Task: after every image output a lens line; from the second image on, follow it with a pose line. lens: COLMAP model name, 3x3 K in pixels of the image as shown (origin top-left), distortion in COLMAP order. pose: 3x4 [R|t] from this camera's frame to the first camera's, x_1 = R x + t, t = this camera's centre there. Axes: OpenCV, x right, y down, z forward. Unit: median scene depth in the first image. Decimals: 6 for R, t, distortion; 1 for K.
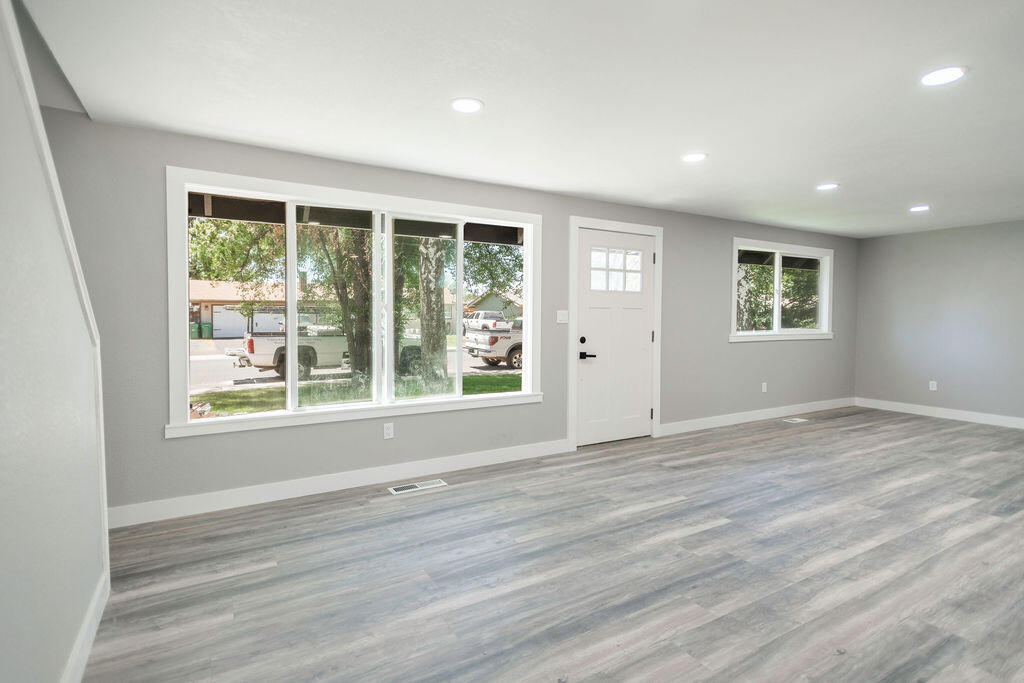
lens RADIAL K [[480.9, 0, 503.8], [0, 480.9, 319.1], [0, 0, 1]] dist [0.005154, -0.004774]
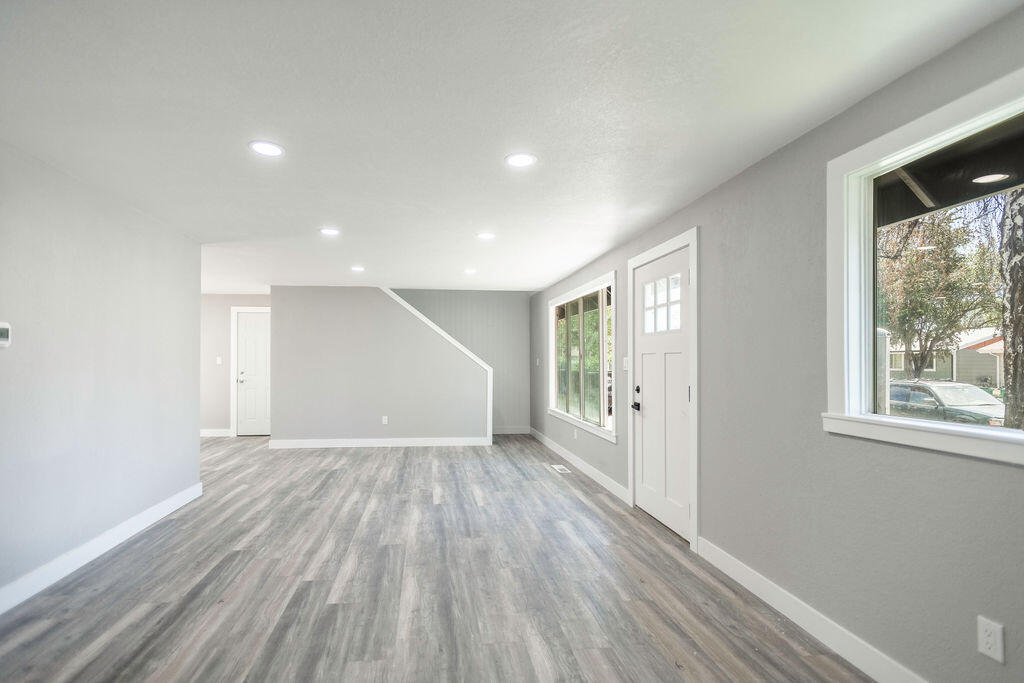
lens RADIAL K [[480.9, 0, 457.1], [0, 480.9, 359.2], [0, 0, 1]] dist [0.005154, -0.004774]
pose [[-0.406564, -0.002716, -0.913618, 1.330119], [-0.008961, 0.999959, 0.001015, -0.014446], [0.913578, 0.008600, -0.406572, 1.238064]]
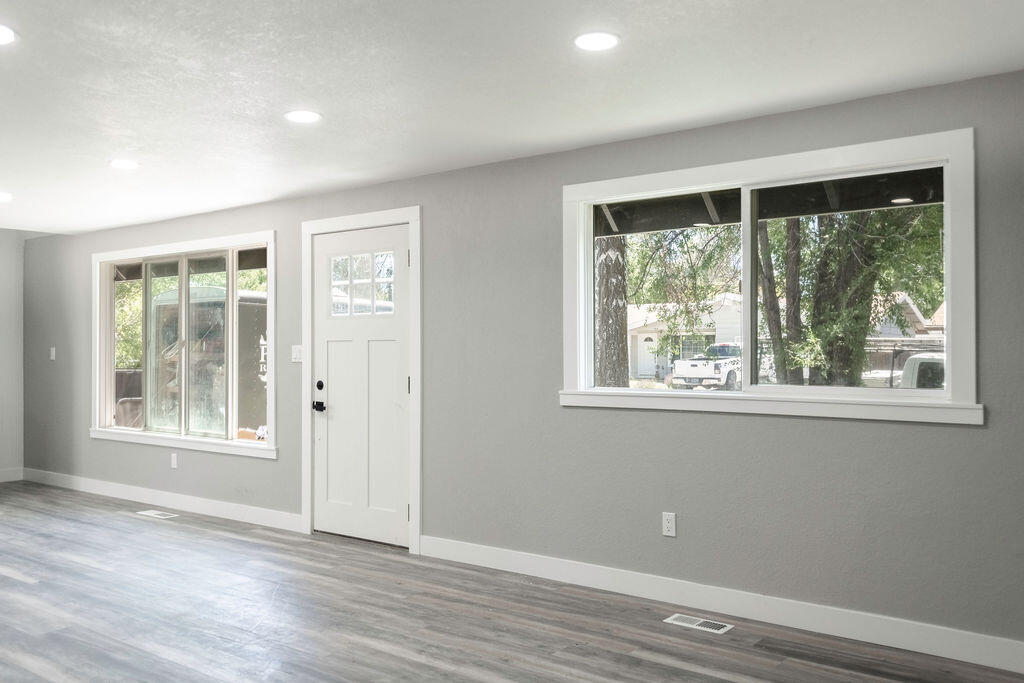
lens RADIAL K [[864.2, 0, 465.6], [0, 864.2, 344.3], [0, 0, 1]] dist [-0.003098, -0.018747]
pose [[0.395223, -0.016009, -0.918446, 1.711298], [-0.016162, 0.999572, -0.024378, 0.010849], [0.918443, 0.024479, 0.394795, 0.798884]]
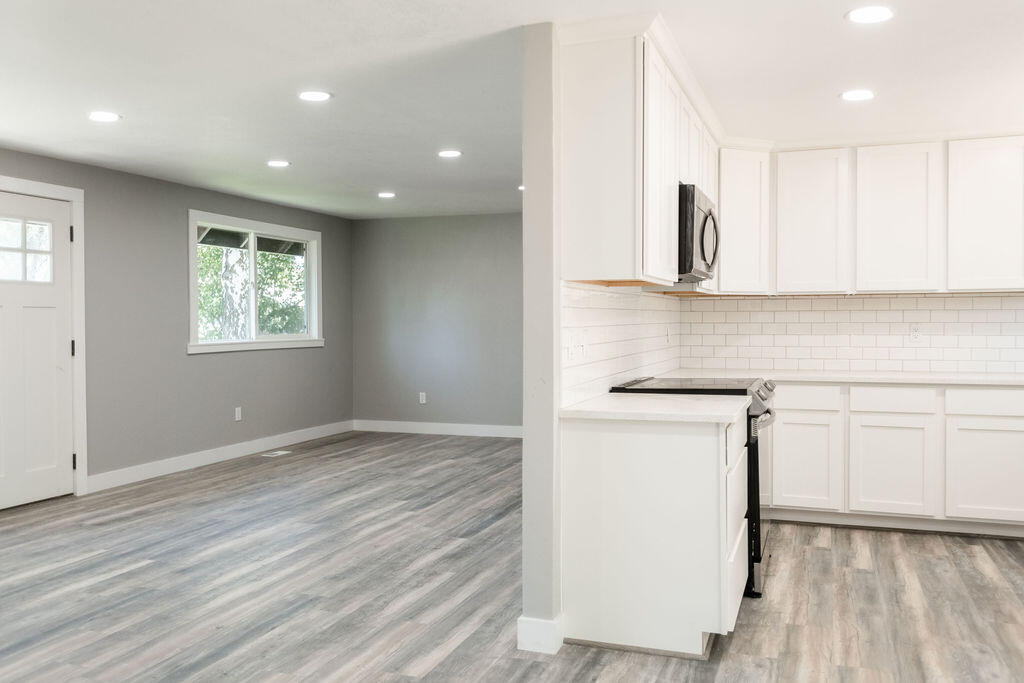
lens RADIAL K [[864.2, 0, 492.9], [0, 864.2, 333.6], [0, 0, 1]] dist [-0.003098, -0.018747]
pose [[0.761670, -0.010904, 0.647873, -0.043415], [0.001340, 0.999883, 0.015254, -0.005272], [-0.647963, -0.010750, 0.761596, -0.415975]]
